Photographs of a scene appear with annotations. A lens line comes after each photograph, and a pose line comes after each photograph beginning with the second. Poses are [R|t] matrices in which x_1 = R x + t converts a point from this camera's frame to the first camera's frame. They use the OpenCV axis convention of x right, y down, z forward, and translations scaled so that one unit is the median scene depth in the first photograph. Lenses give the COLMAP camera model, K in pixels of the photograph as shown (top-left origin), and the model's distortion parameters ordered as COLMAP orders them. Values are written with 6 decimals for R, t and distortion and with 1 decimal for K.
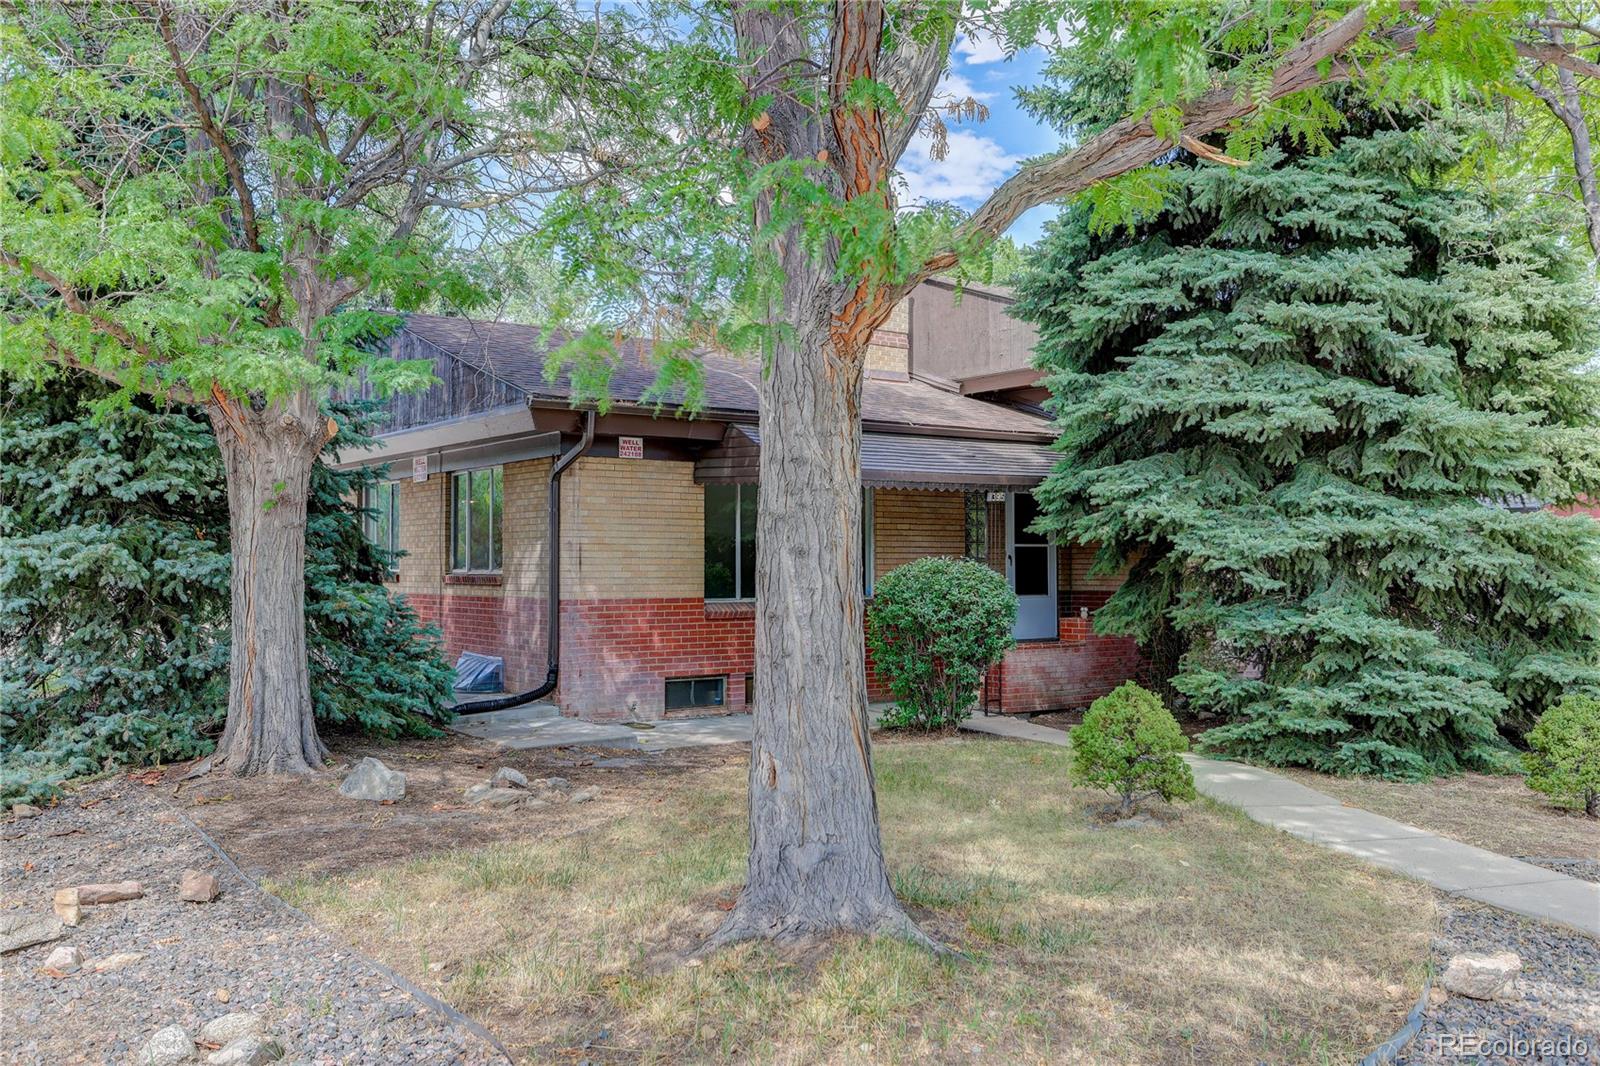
lens RADIAL K [[1486.8, 0, 800.0], [0, 1486.8, 533.0], [0, 0, 1]] dist [-0.008806, -0.011147]
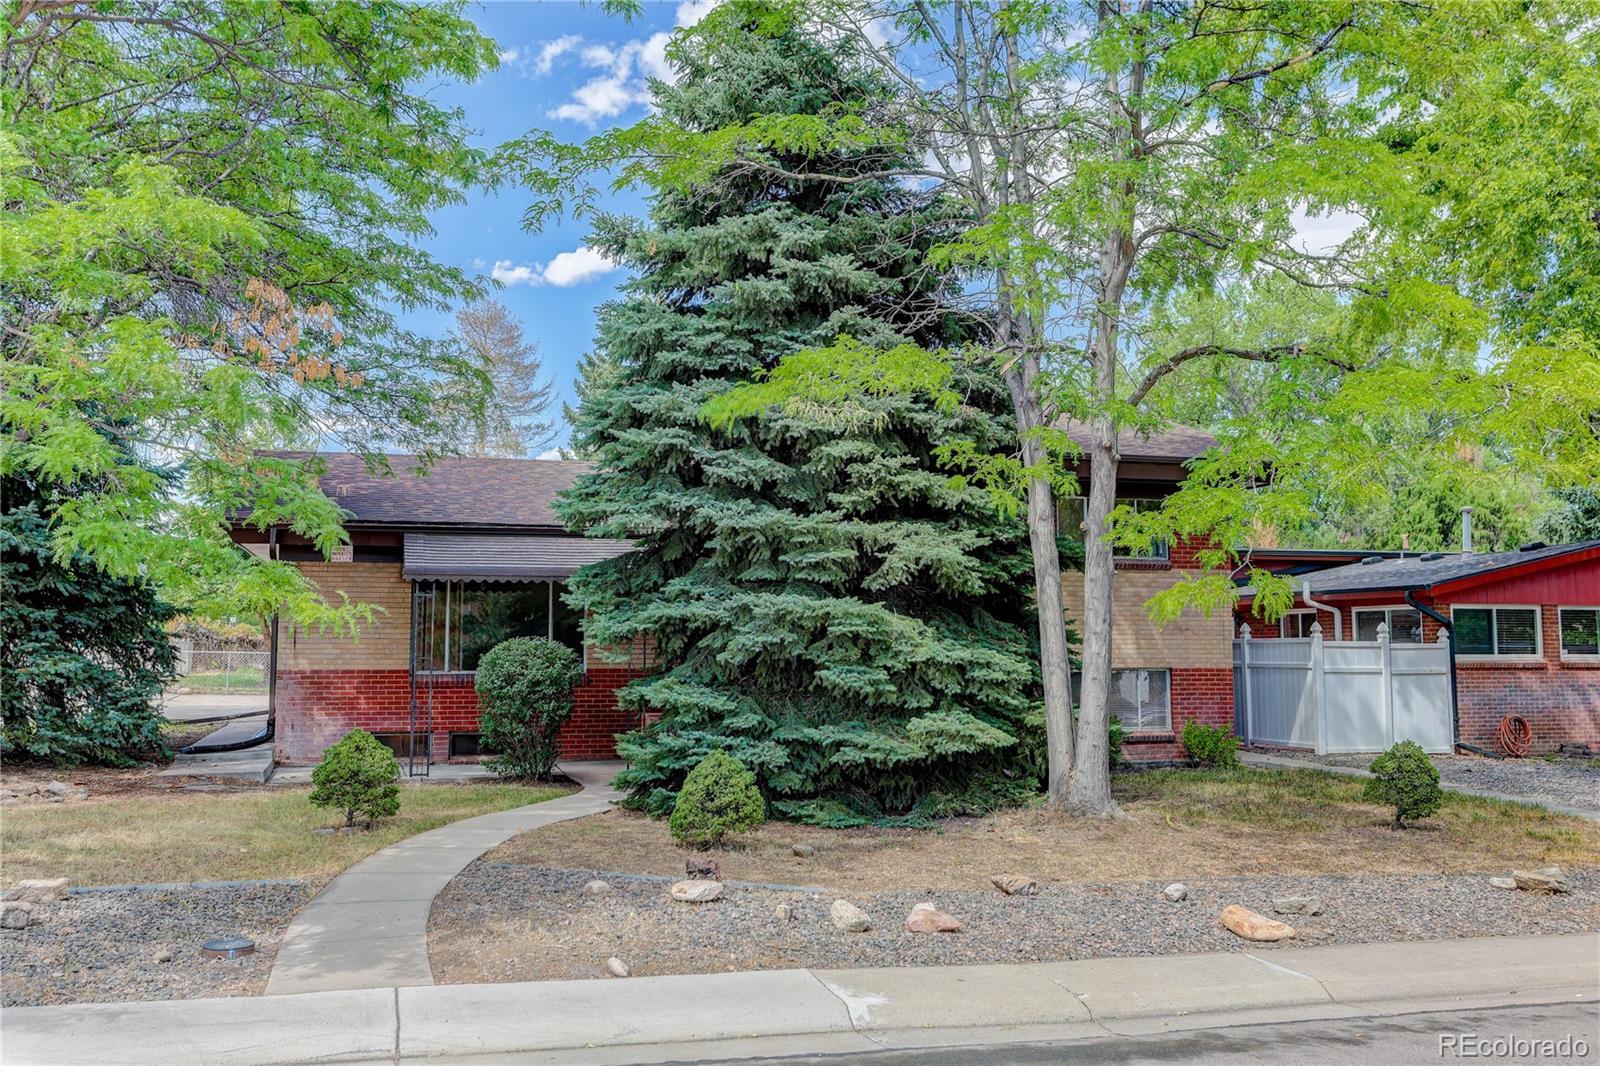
lens RADIAL K [[1486.8, 0, 800.0], [0, 1486.8, 533.0], [0, 0, 1]] dist [-0.008806, -0.011147]
pose [[0.935242, -0.023581, -0.353224, 0.732073], [0.002737, 0.998231, -0.059394, 0.002980], [0.353999, 0.054581, 0.933652, -0.076318]]
